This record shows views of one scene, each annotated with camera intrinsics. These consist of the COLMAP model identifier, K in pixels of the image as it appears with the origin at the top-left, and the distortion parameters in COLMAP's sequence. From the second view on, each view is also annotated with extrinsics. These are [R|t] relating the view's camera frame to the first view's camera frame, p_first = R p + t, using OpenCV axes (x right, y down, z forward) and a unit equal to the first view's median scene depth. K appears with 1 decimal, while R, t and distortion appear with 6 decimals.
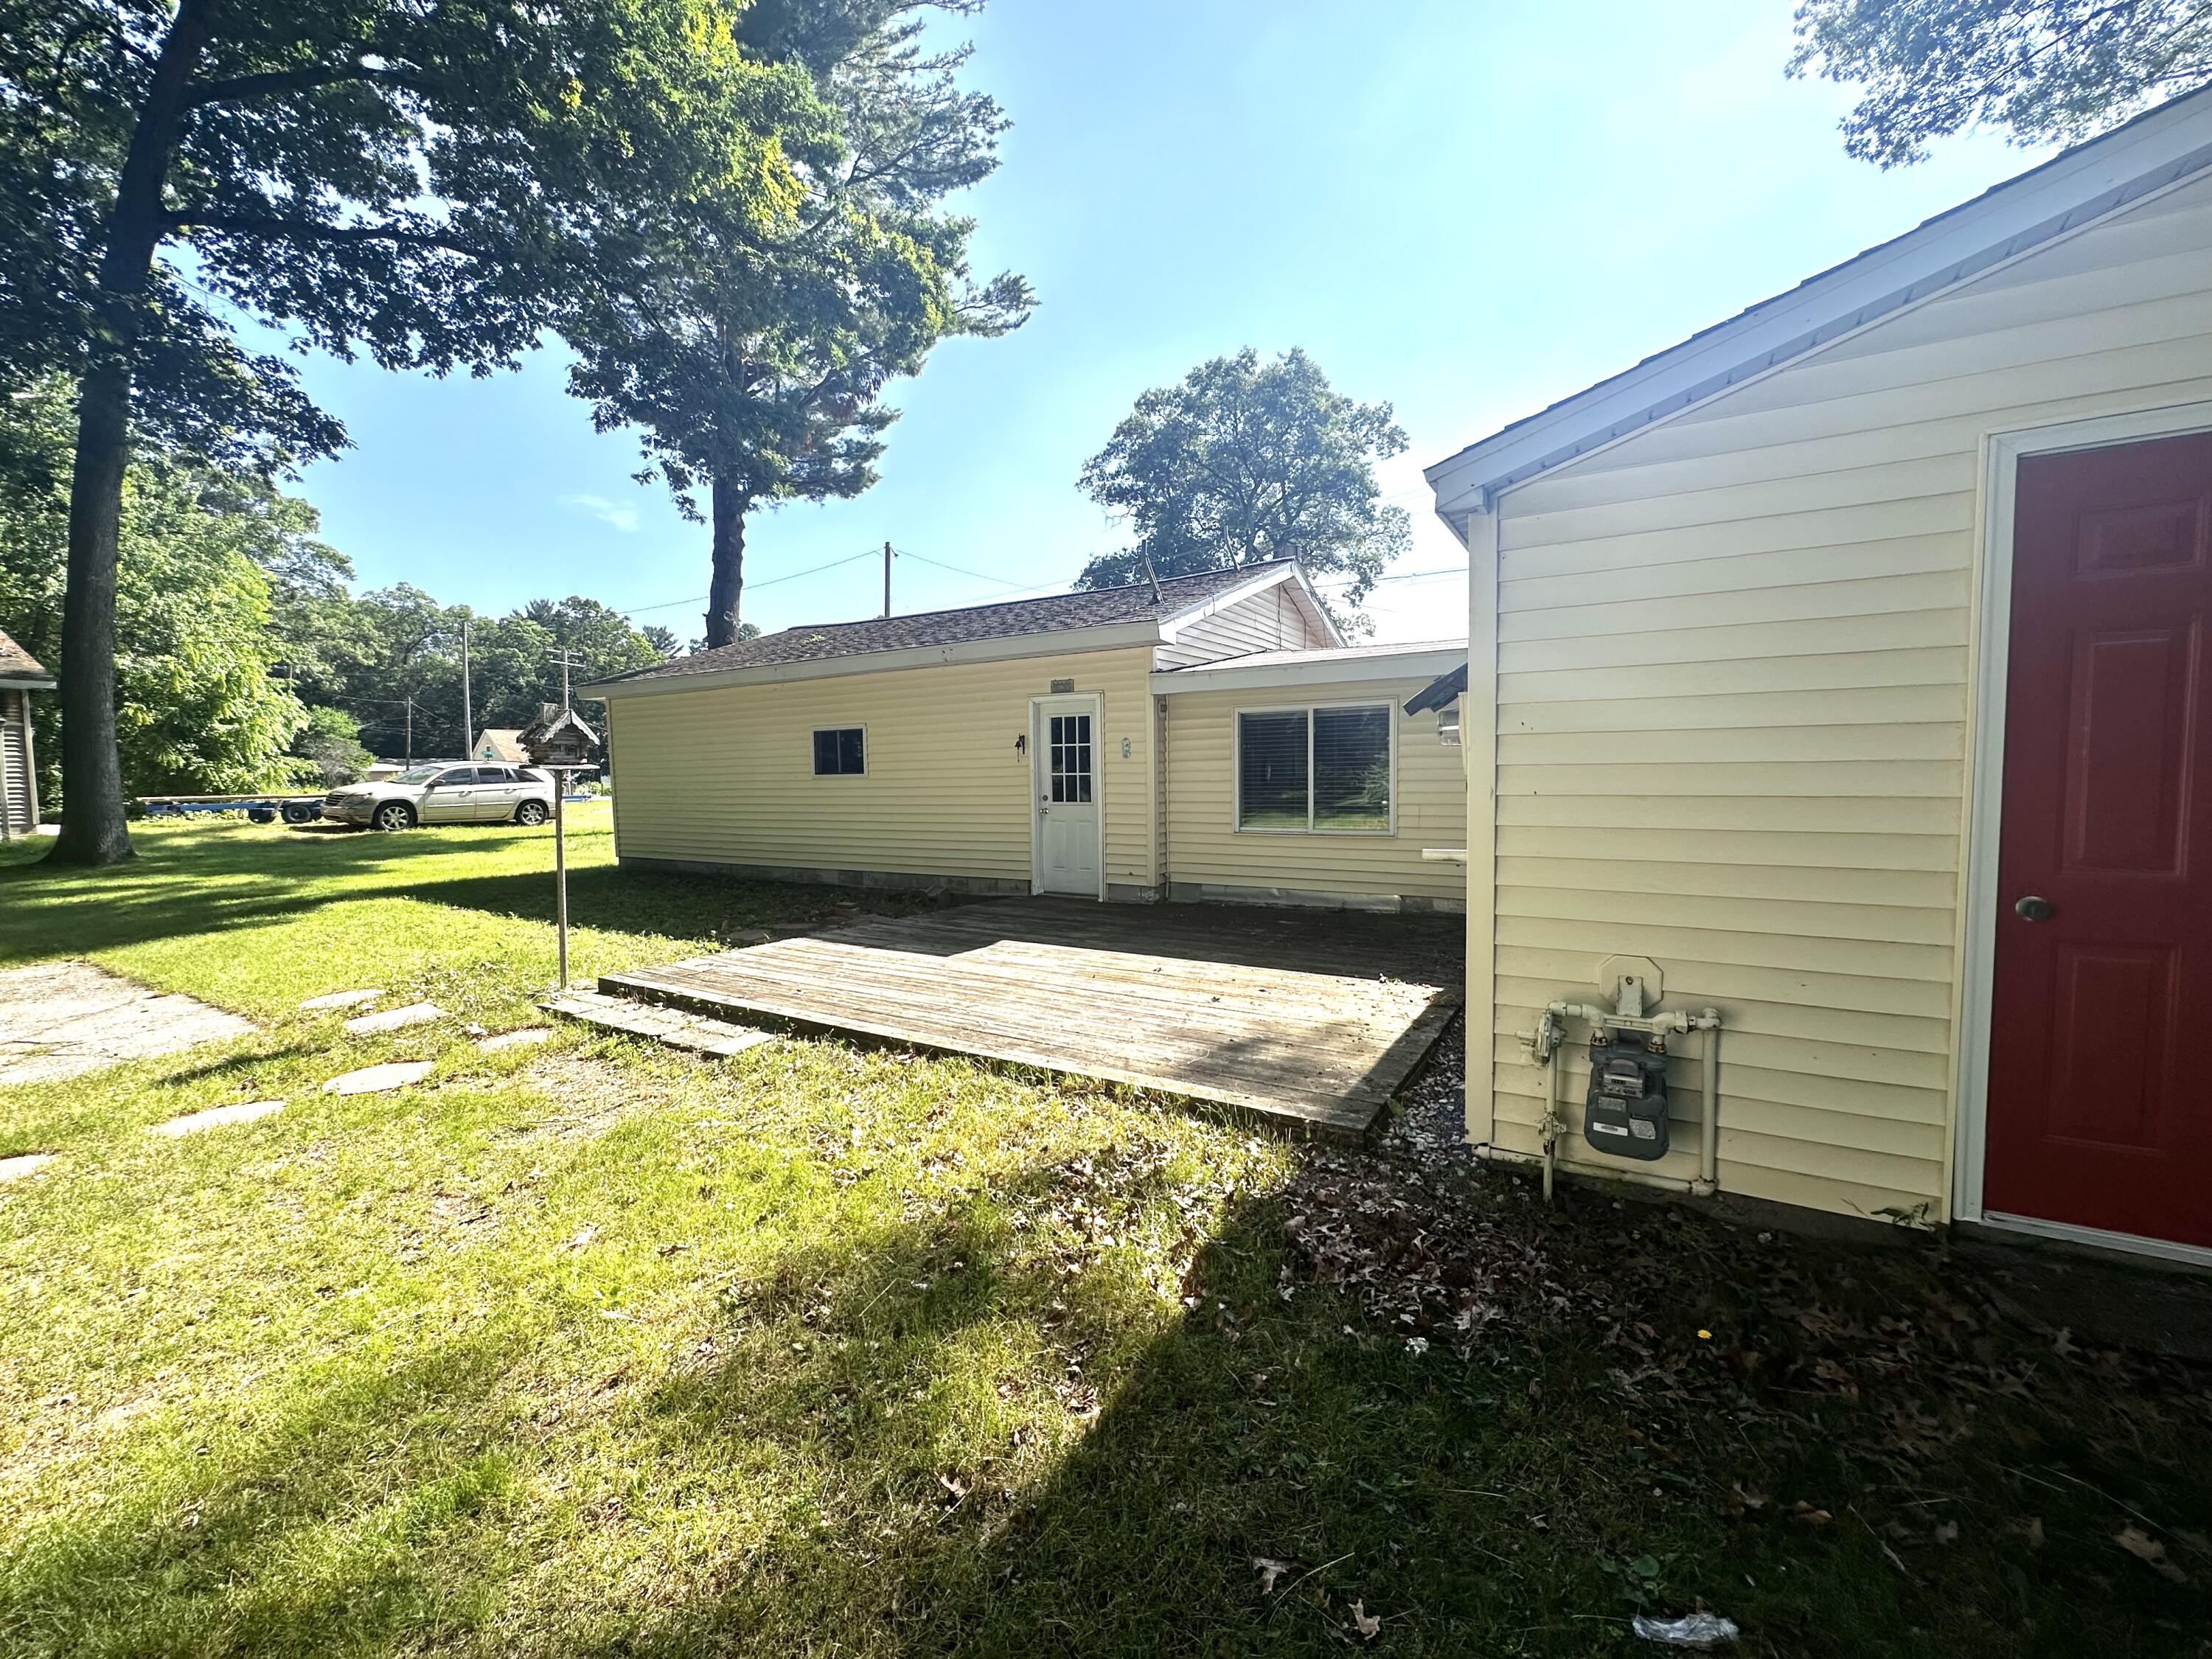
lens RADIAL K [[893.2, 0, 1106.0], [0, 893.2, 829.5], [0, 0, 1]] dist [-0.000773, -0.000083]
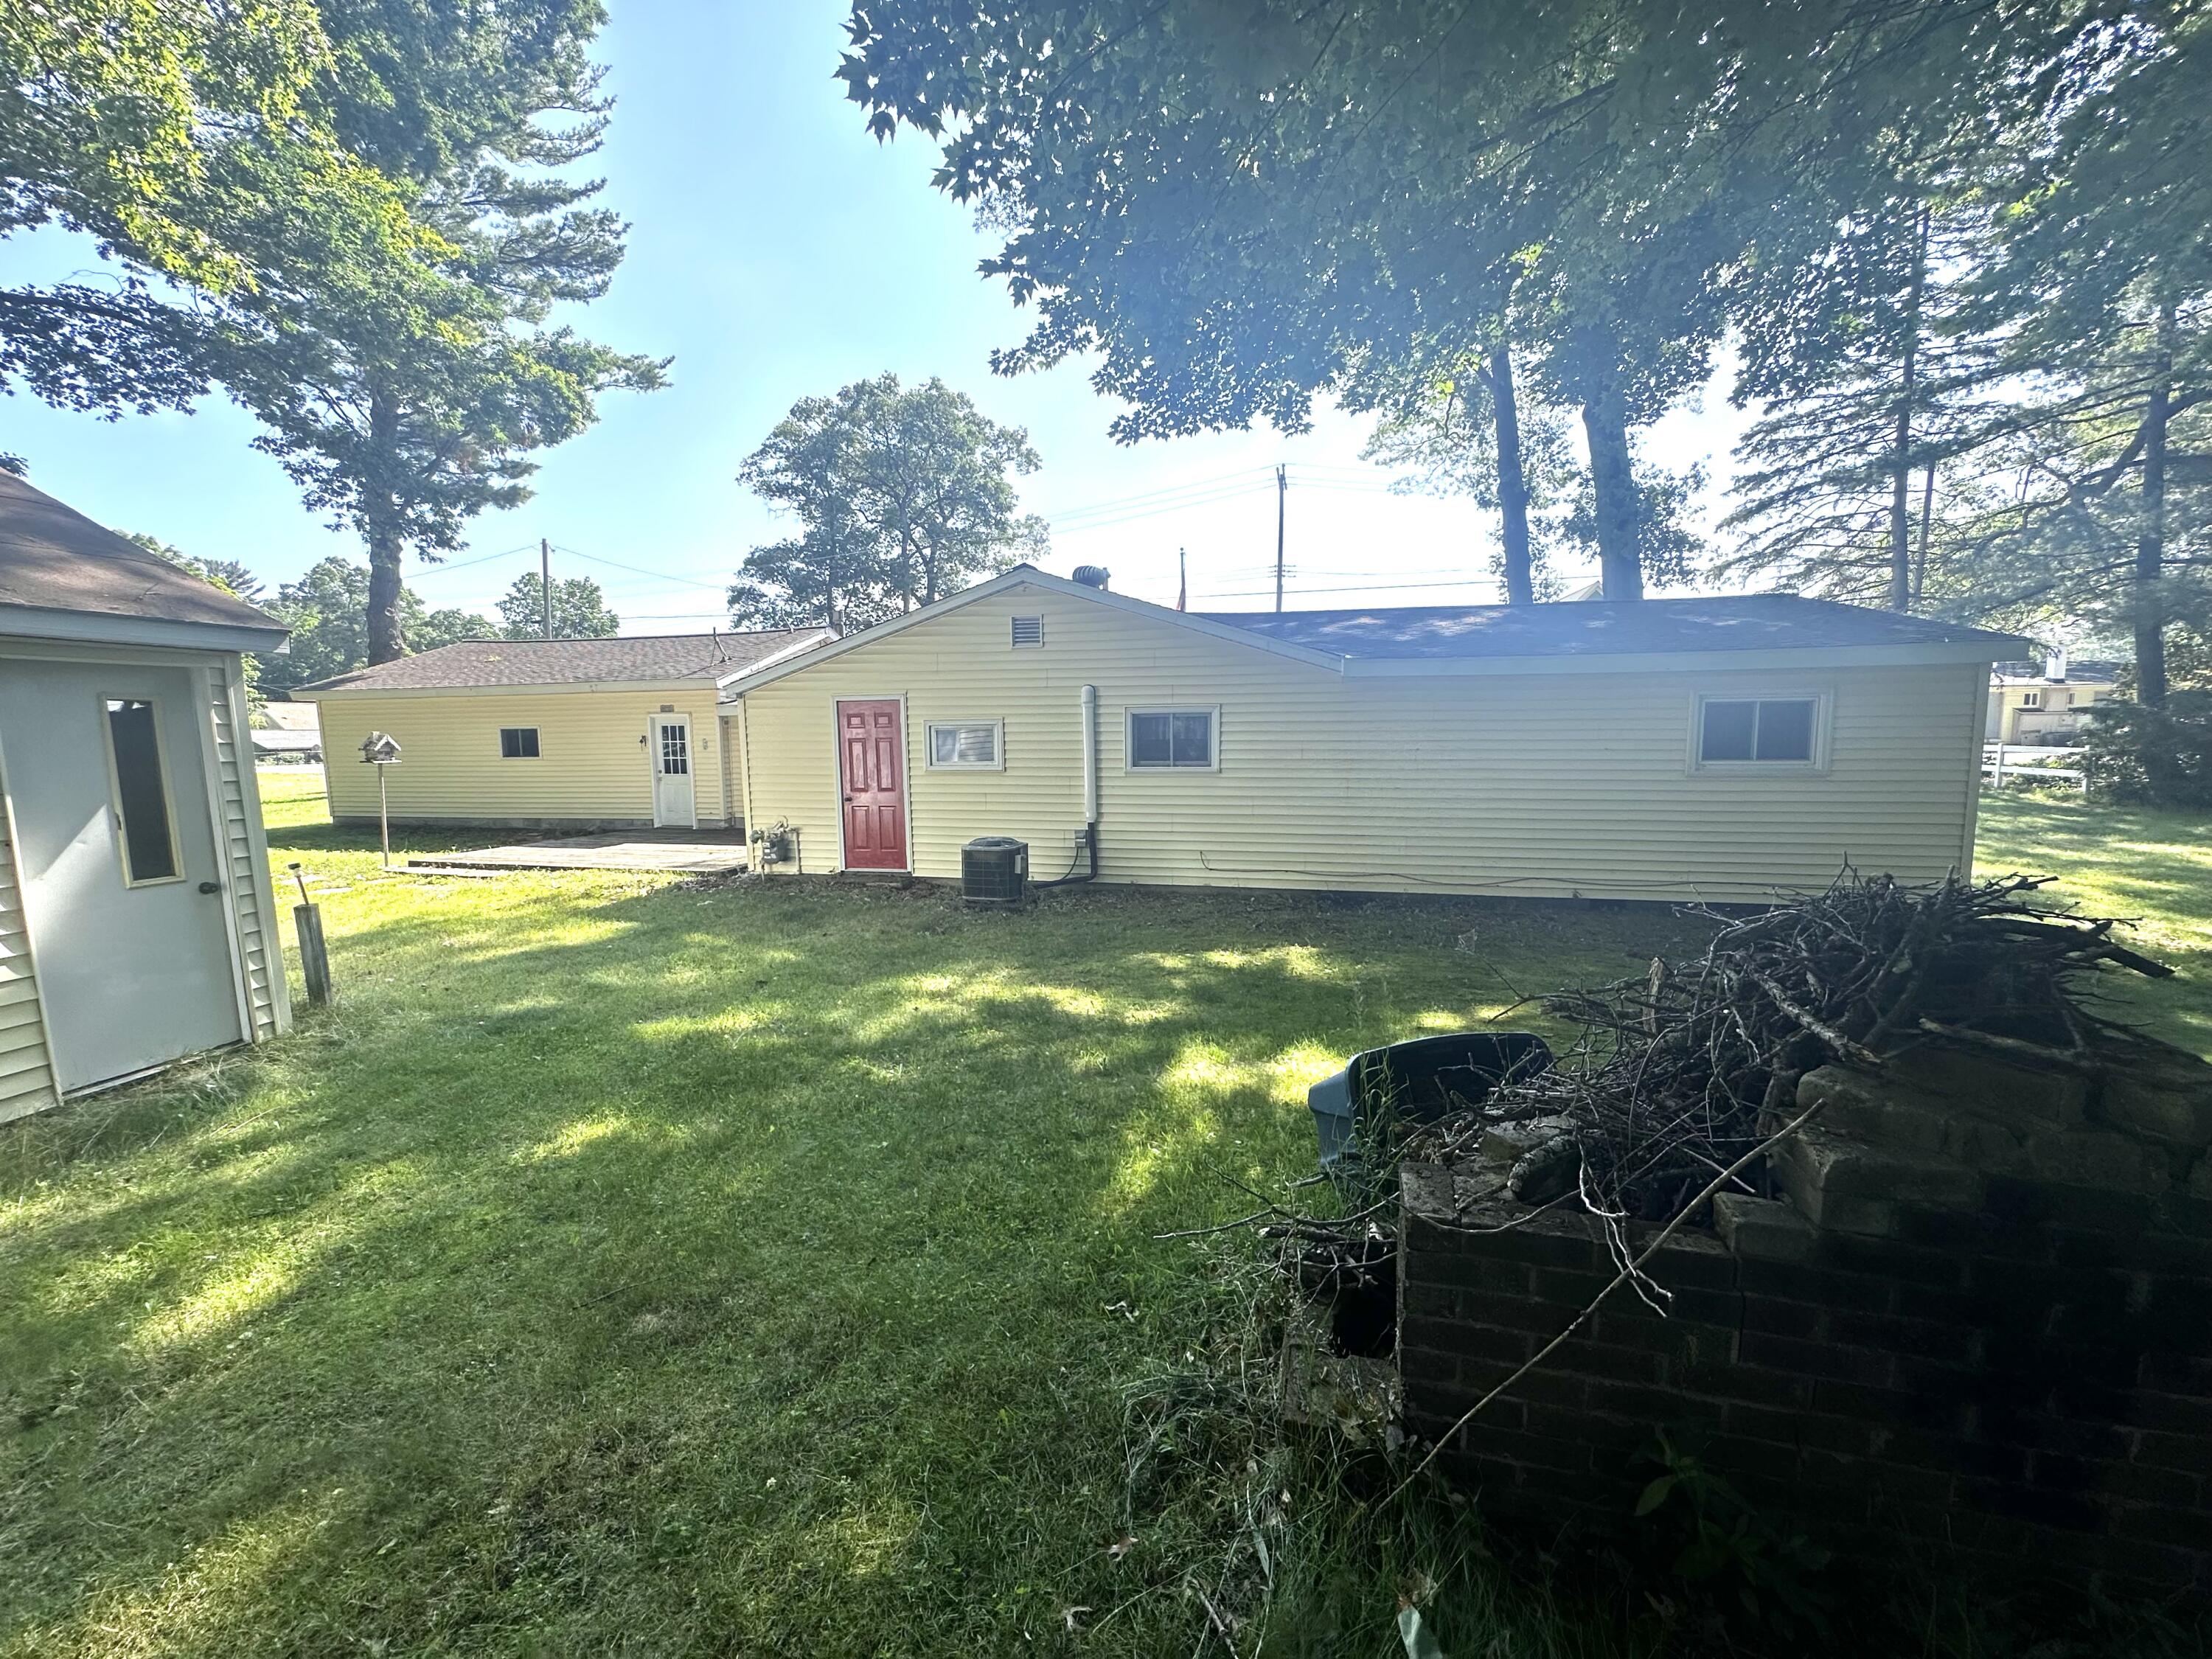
lens RADIAL K [[878.2, 0, 1106.0], [0, 878.2, 829.5], [0, 0, 1]] dist [-0.021394, 0.006318]
pose [[0.946533, -0.029576, 0.321249, 0.073286], [0.016358, 0.998908, 0.043767, 0.006165], [-0.322193, -0.036172, 0.945983, -0.321882]]
